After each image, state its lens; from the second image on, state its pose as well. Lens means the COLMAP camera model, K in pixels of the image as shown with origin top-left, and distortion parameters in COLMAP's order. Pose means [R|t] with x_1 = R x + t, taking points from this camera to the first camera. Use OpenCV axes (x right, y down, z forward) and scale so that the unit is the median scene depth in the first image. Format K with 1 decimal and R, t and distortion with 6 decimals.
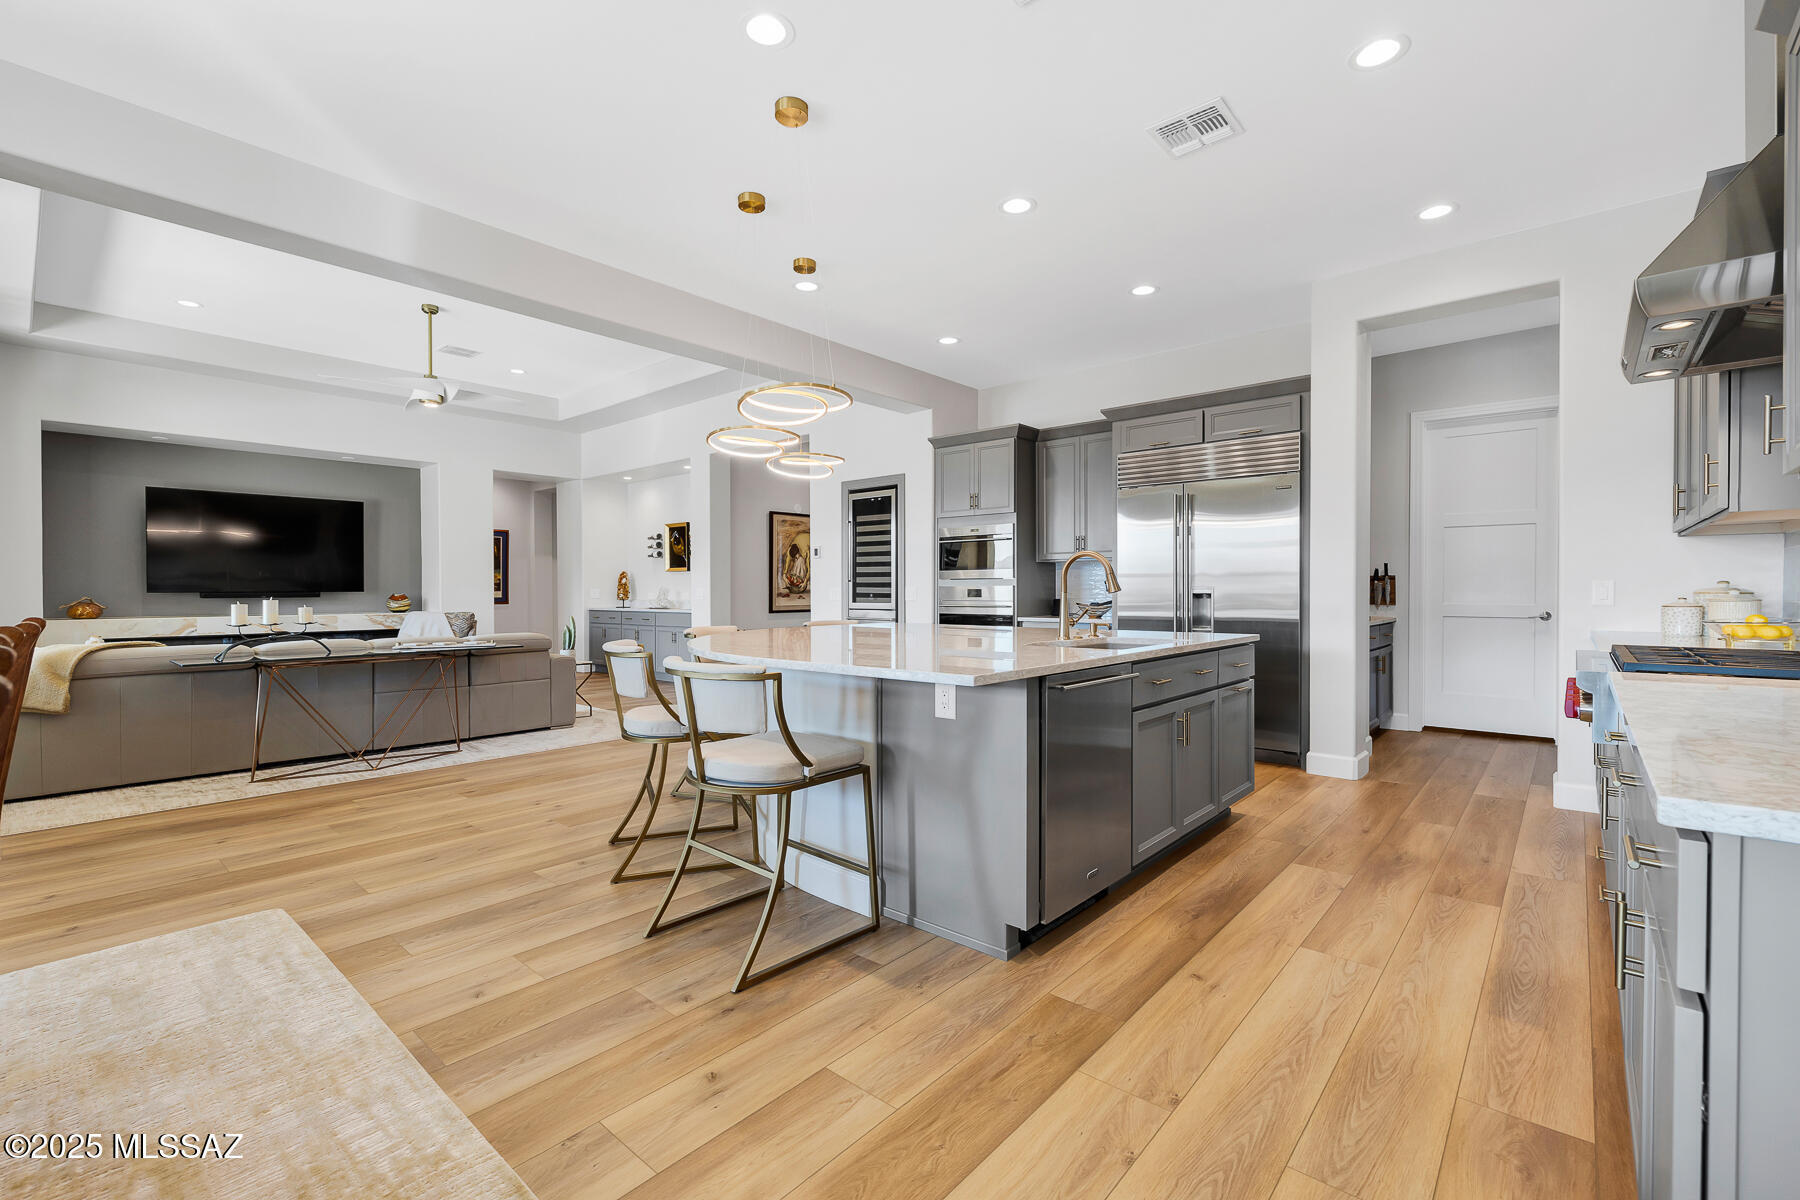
lens RADIAL K [[775.7, 0, 891.0], [0, 775.7, 602.5], [0, 0, 1]] dist [0.003301, 0.000261]
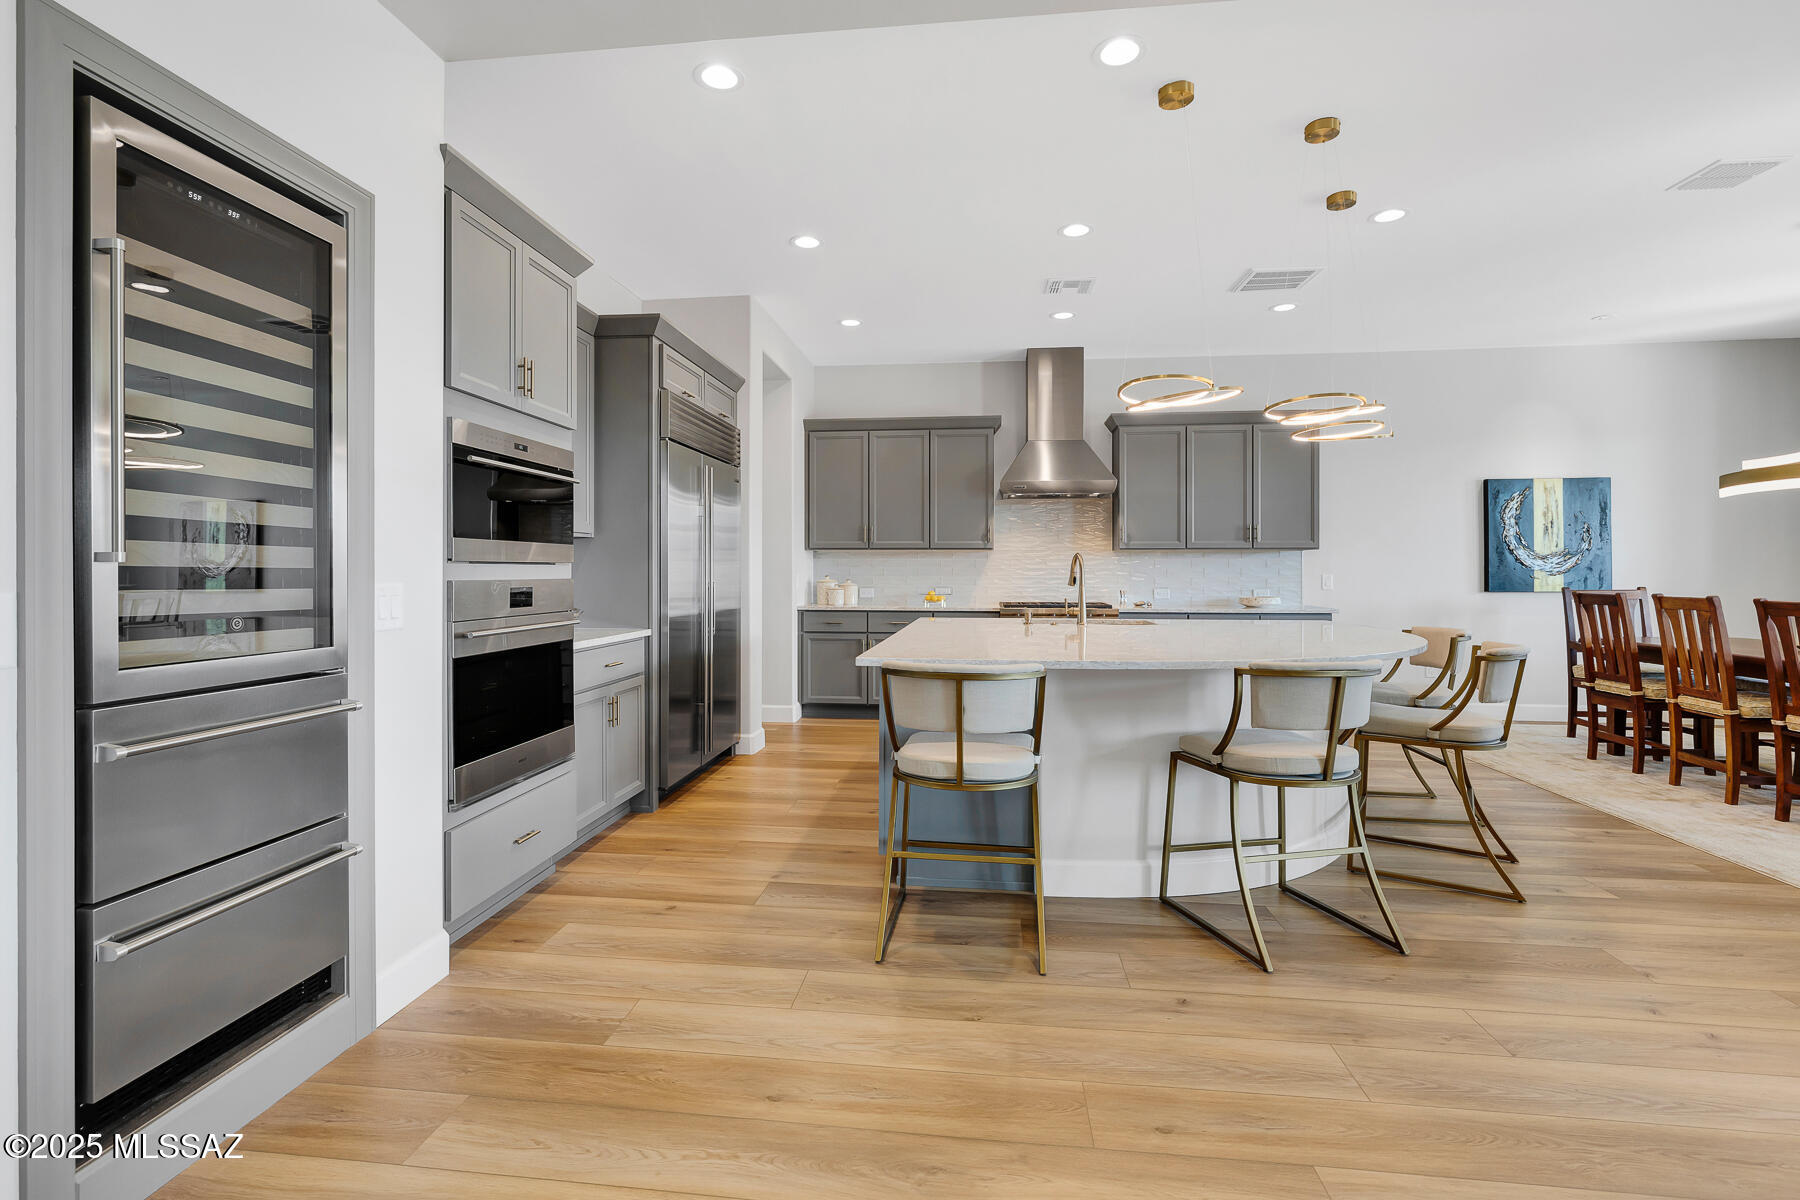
lens RADIAL K [[833.8, 0, 896.4], [0, 833.8, 564.4], [0, 0, 1]] dist [-0.002143, 0.000839]
pose [[-0.572562, 0.006494, 0.819836, -0.385592], [0.011344, 0.999936, 0.000001, -0.027634], [-0.819783, 0.009301, -0.572599, 1.118342]]
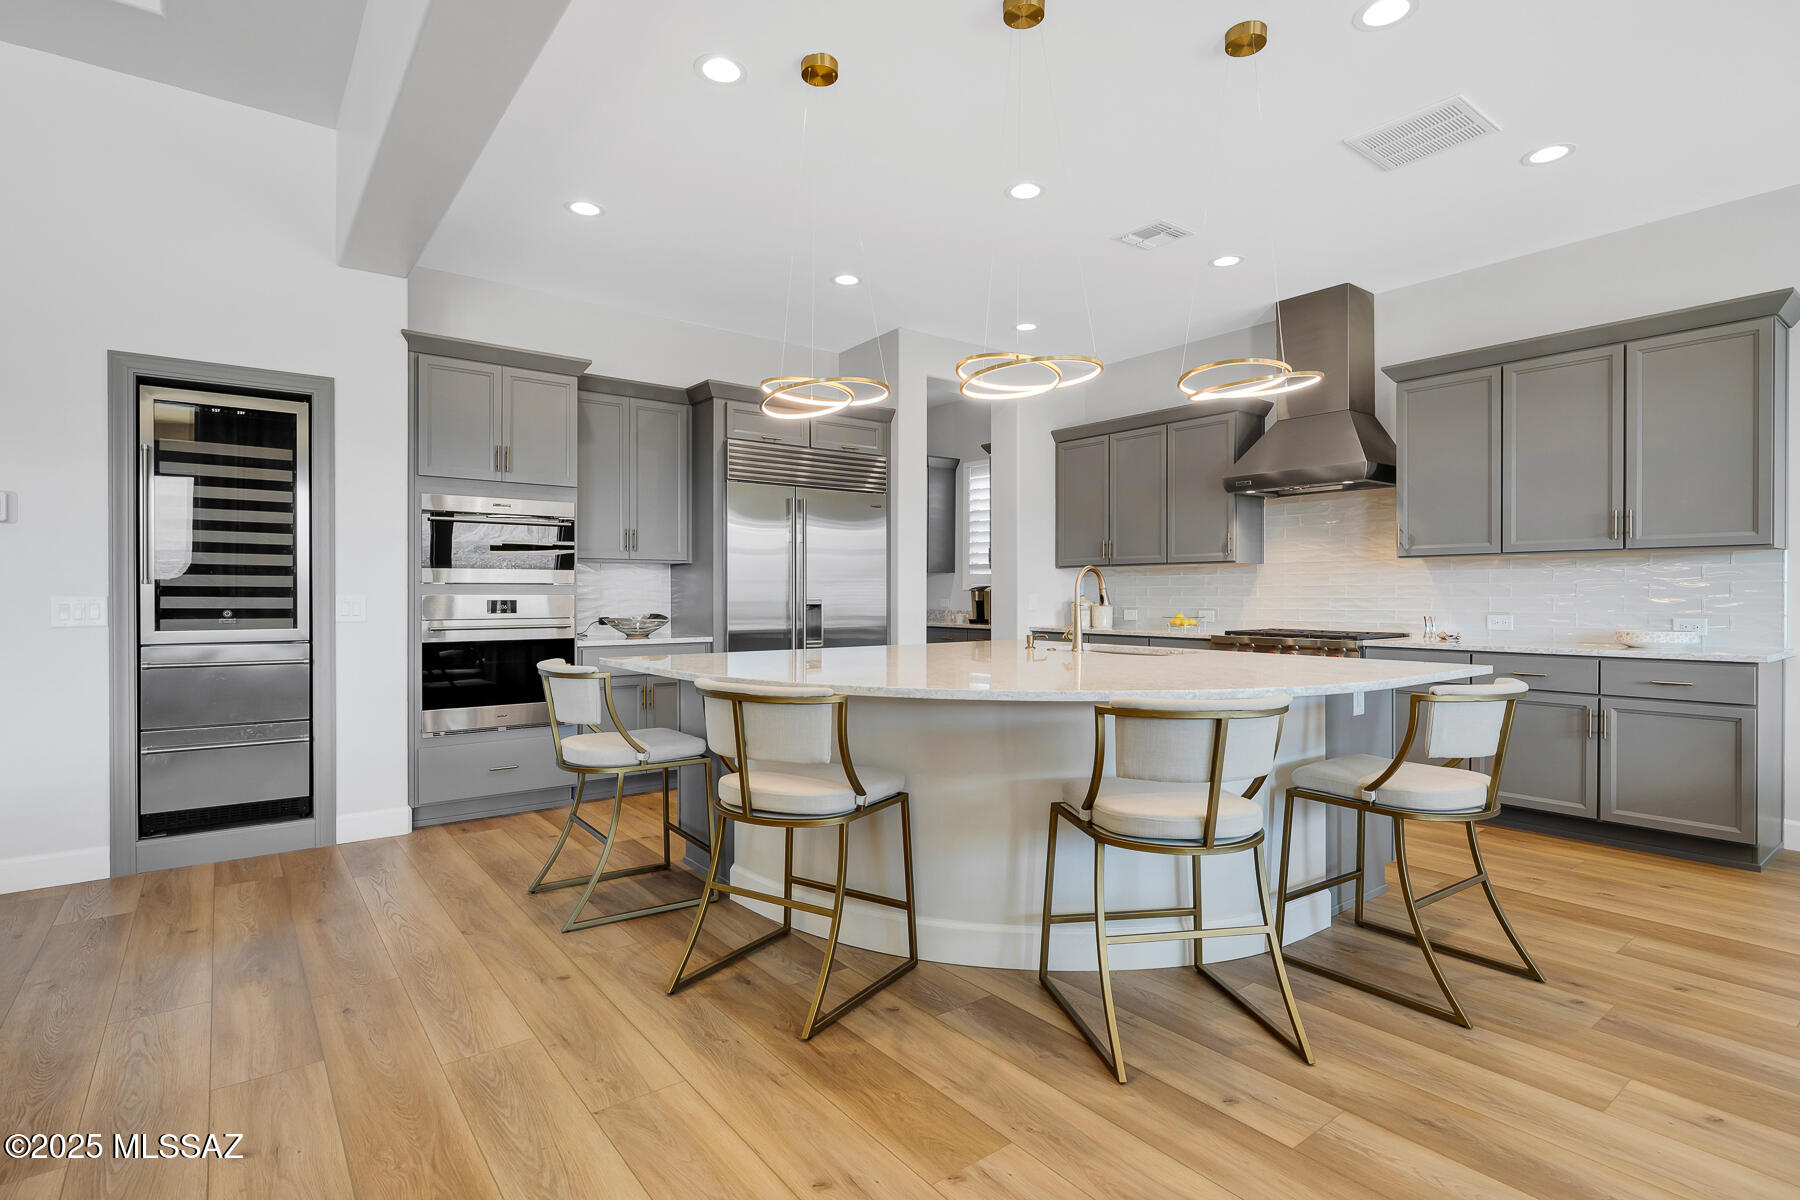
lens RADIAL K [[890.9, 0, 900.4], [0, 890.9, 595.5], [0, 0, 1]] dist [-0.003210, -0.000454]
pose [[0.188317, -0.000355, 0.982108, -0.545883], [0.015195, 0.999881, -0.002552, -0.014546], [-0.981991, 0.015404, 0.188300, 0.566163]]
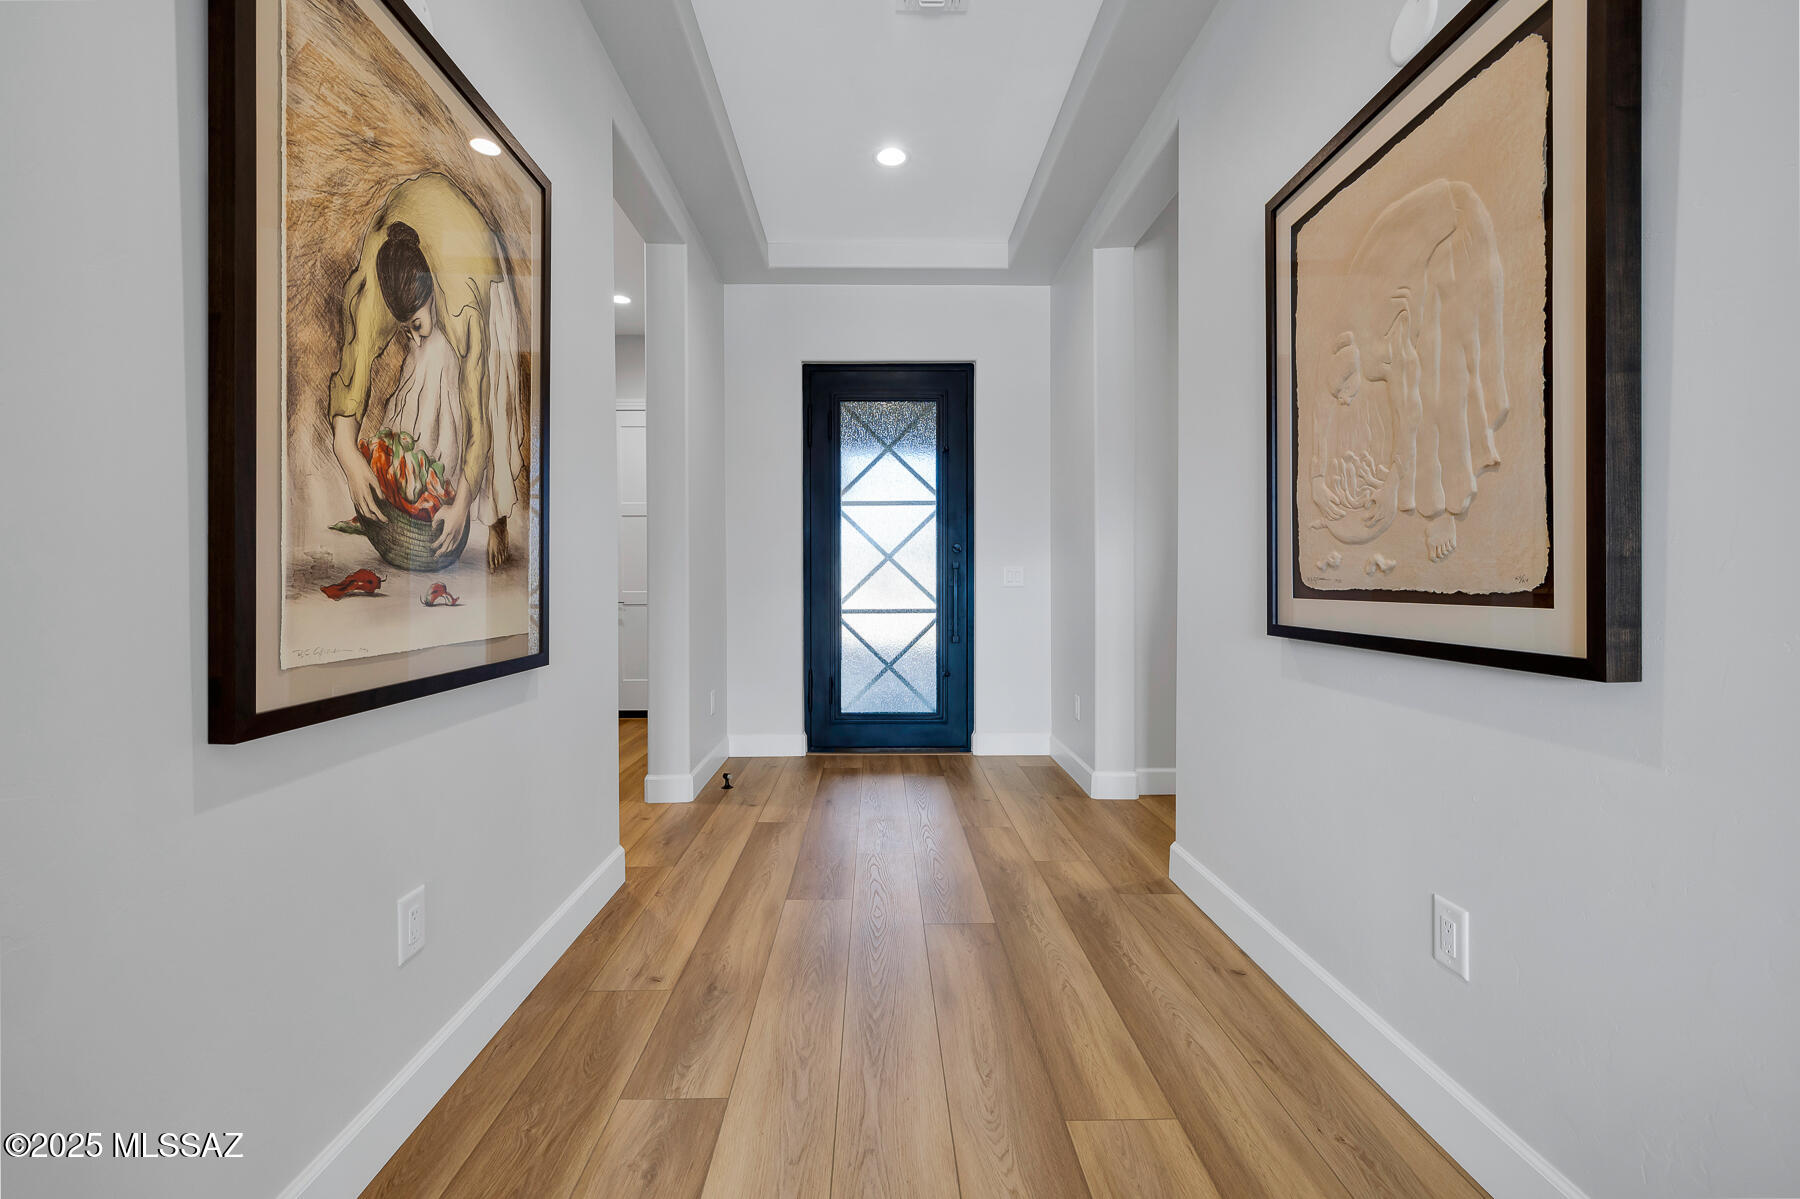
lens RADIAL K [[775.7, 0, 900.3], [0, 775.7, 596.1], [0, 0, 1]] dist [0.003301, 0.000261]
pose [[0.727726, -0.009853, 0.685798, -0.249512], [0.011462, 0.999932, 0.002204, -0.009485], [-0.685773, 0.006257, 0.727789, 1.321315]]
